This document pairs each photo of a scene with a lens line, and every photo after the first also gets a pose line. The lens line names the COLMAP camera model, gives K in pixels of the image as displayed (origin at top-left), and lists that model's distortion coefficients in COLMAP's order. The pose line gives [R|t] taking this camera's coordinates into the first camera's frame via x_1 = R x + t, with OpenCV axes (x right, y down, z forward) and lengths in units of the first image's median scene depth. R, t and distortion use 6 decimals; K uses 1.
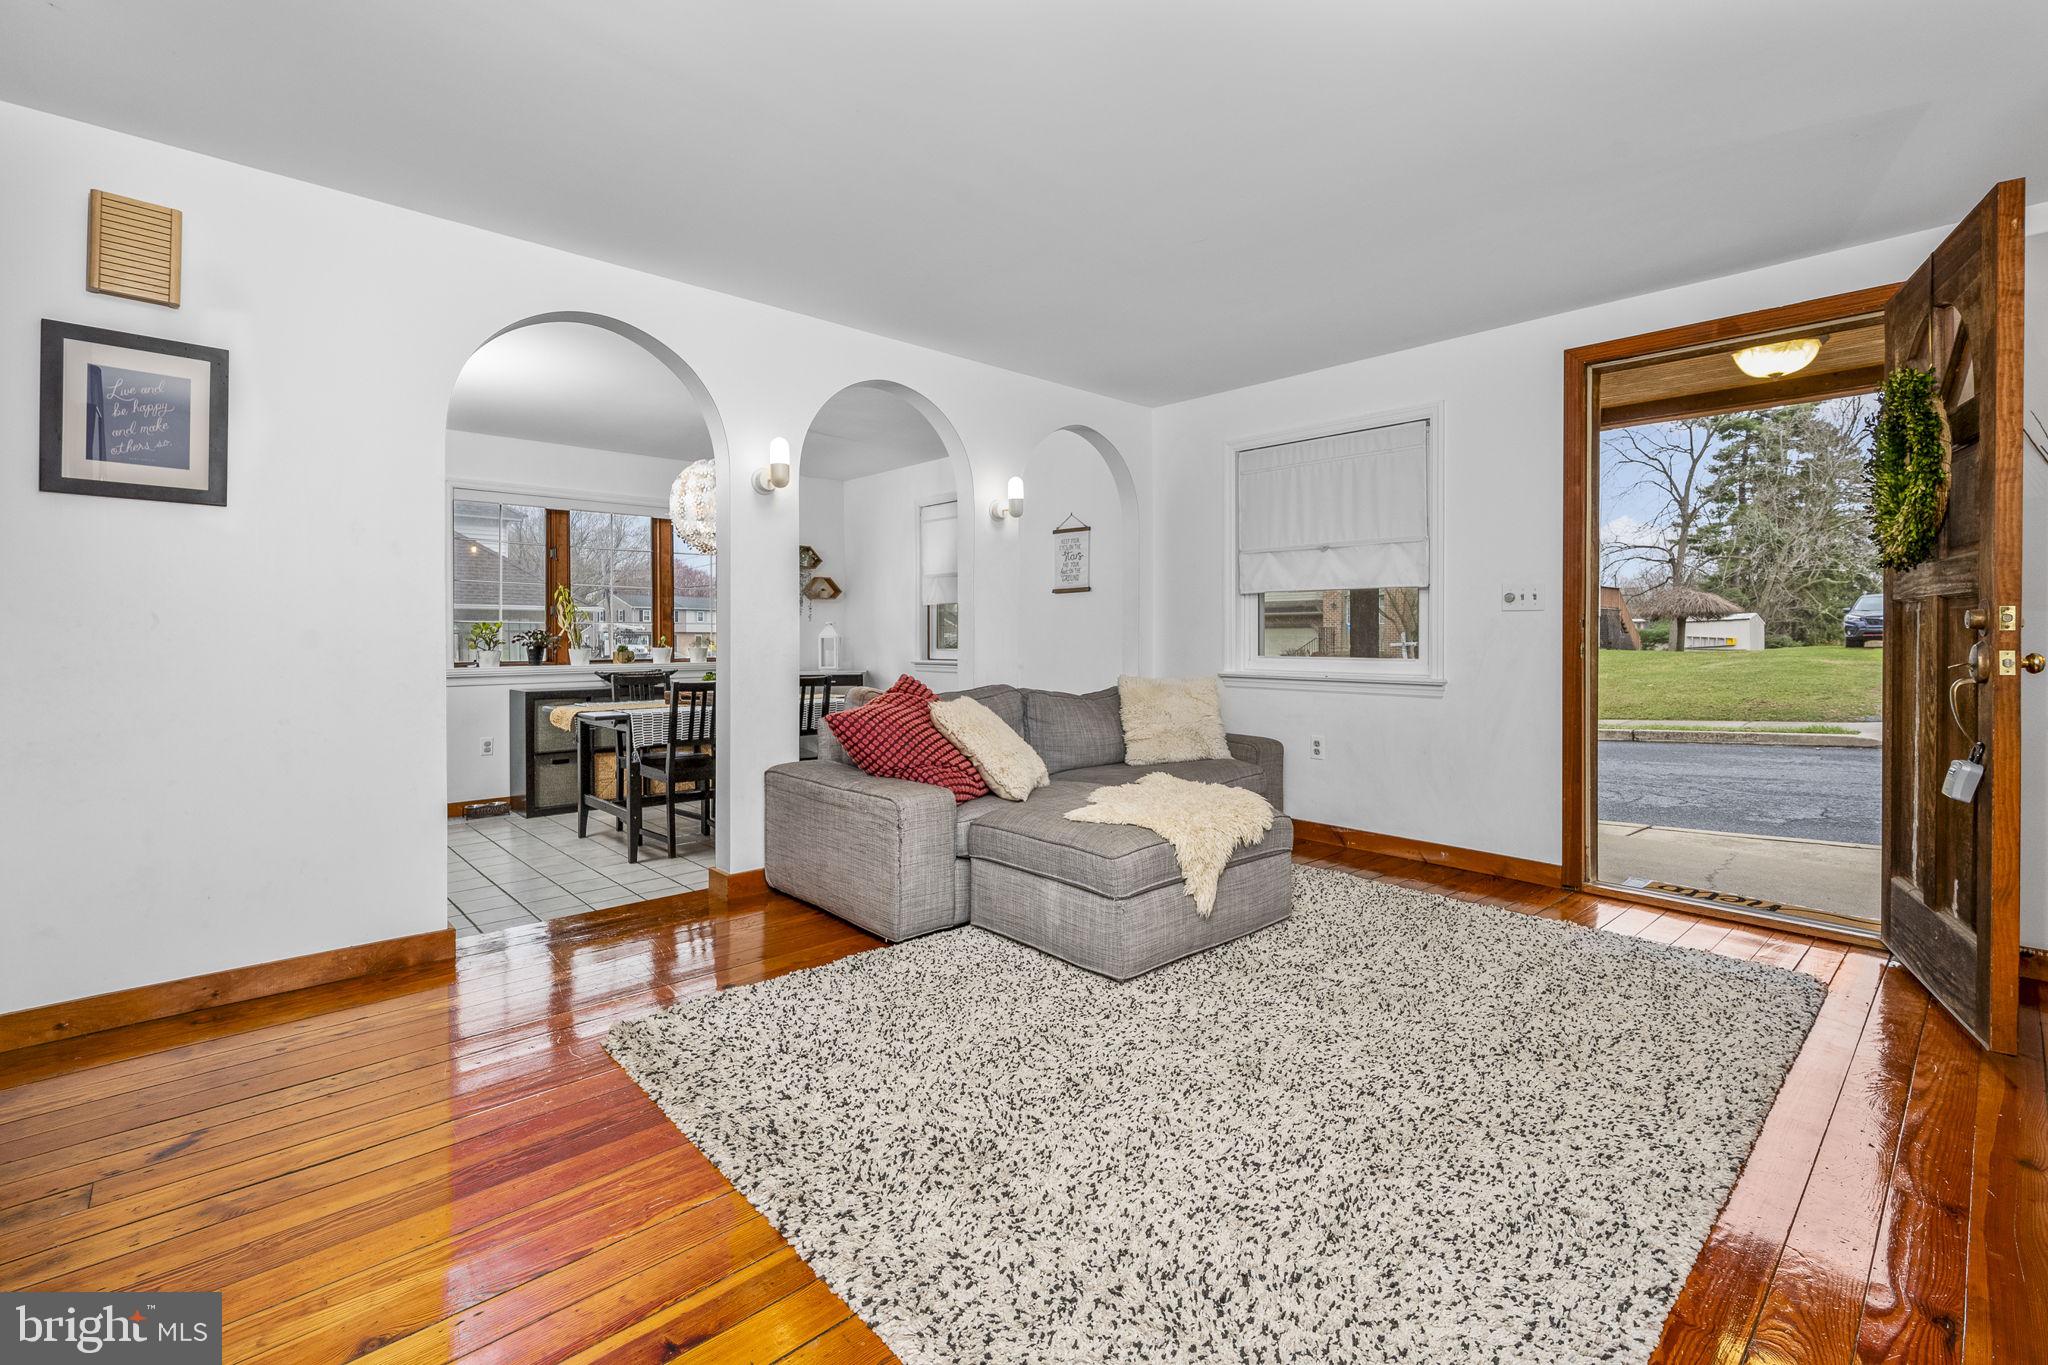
lens RADIAL K [[886.4, 0, 1029.0], [0, 886.4, 654.5], [0, 0, 1]] dist [-0.000131, 0.000021]
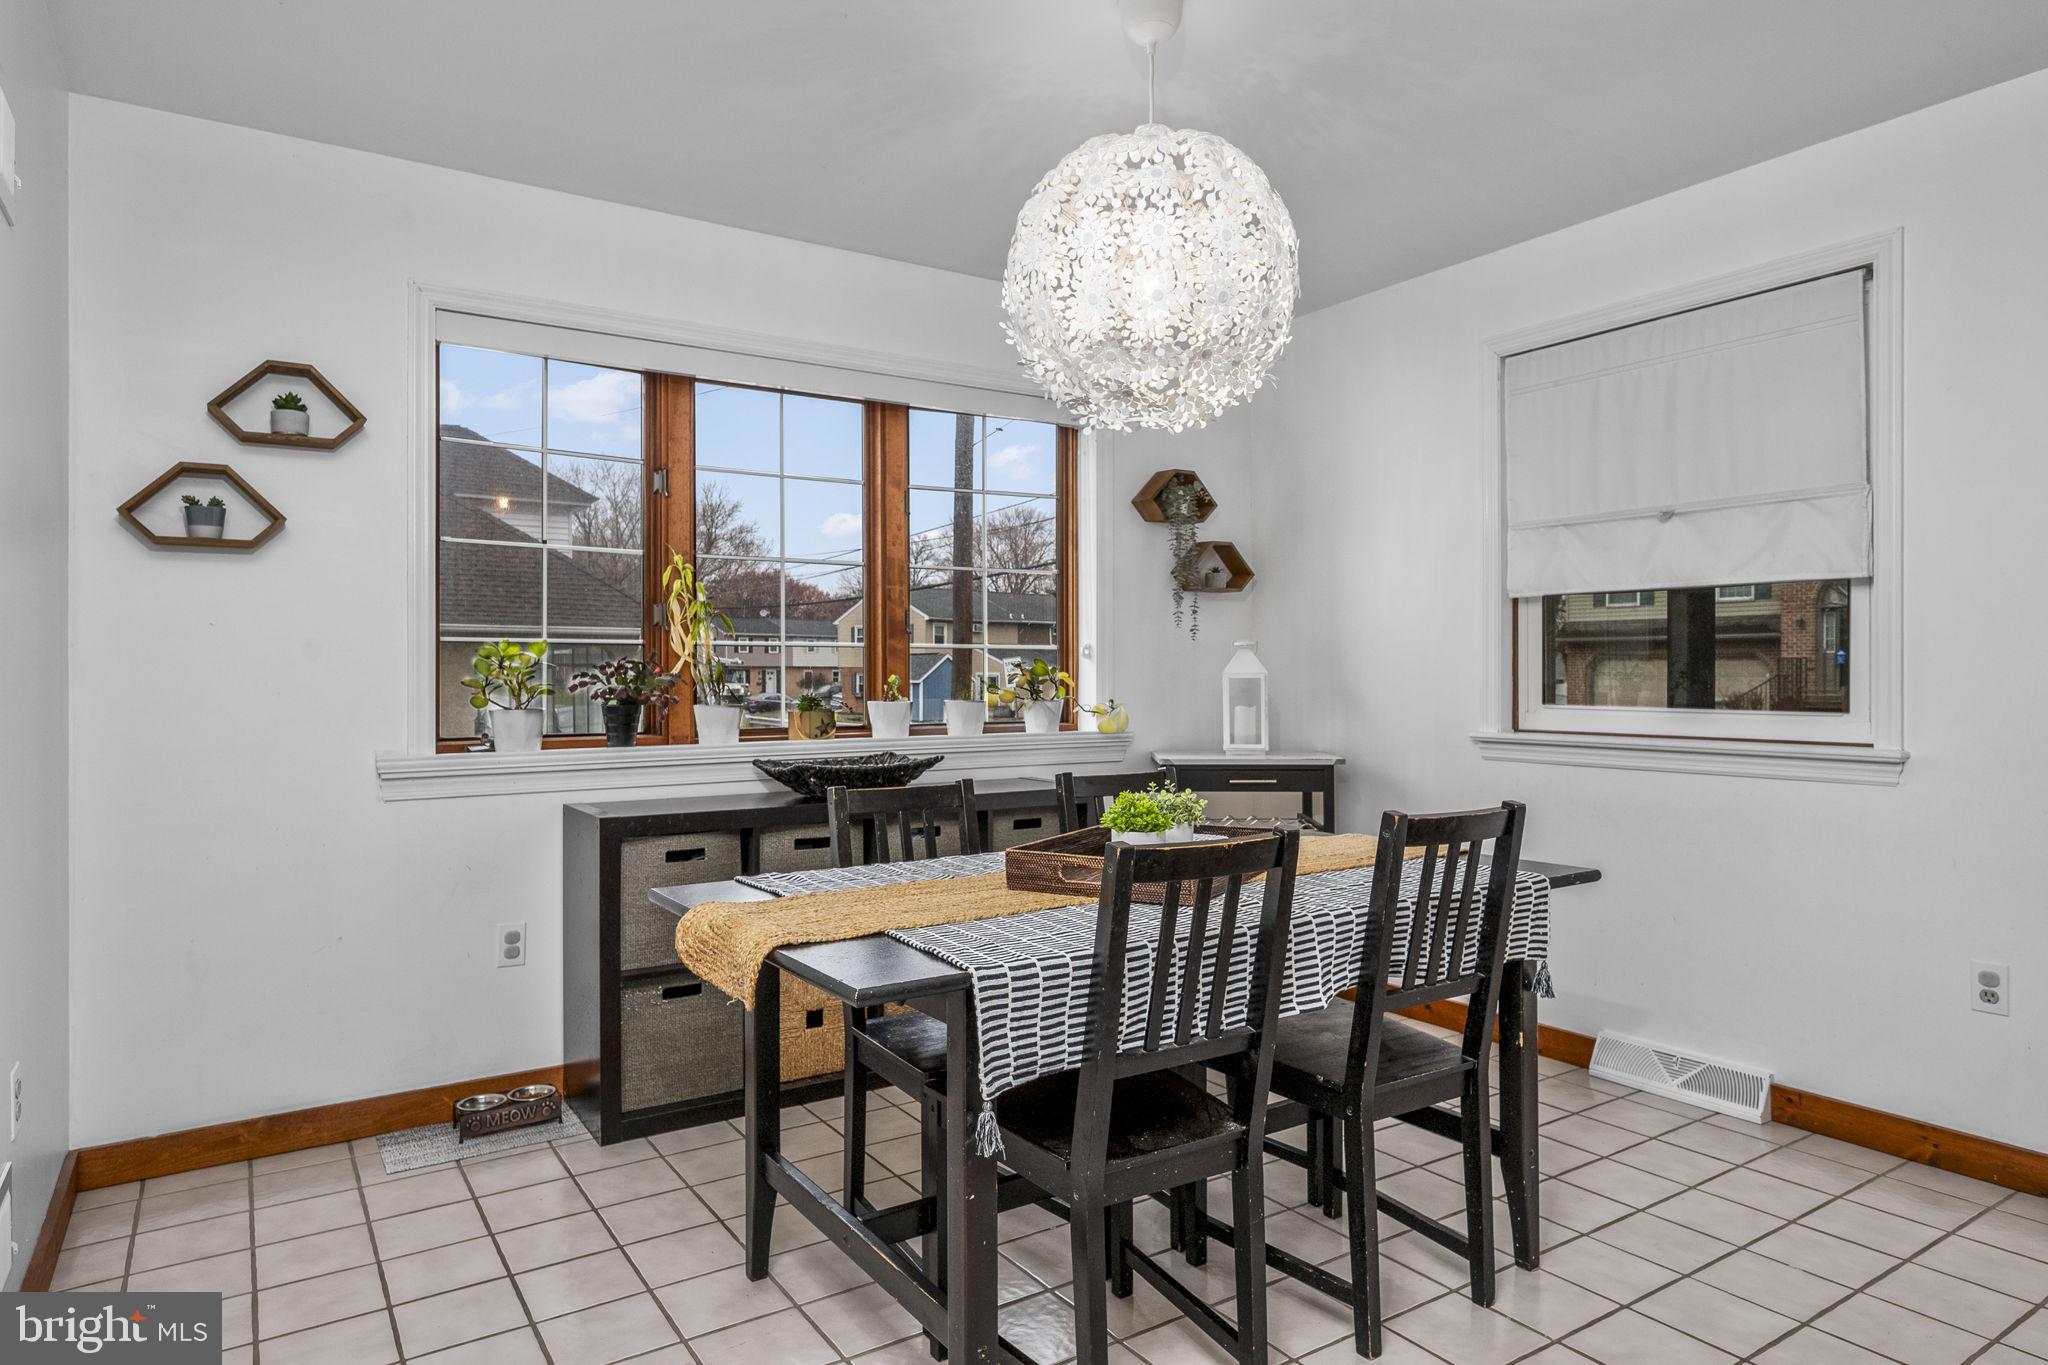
lens RADIAL K [[1199.8, 0, 1024.0], [0, 1199.8, 682.5], [0, 0, 1]] dist [-0.000827, -0.000091]
pose [[0.986088, 0.000296, -0.166224, -0.272746], [-0.002487, 0.999913, -0.012973, -0.010388], [0.166206, 0.013206, 0.986003, 0.469236]]
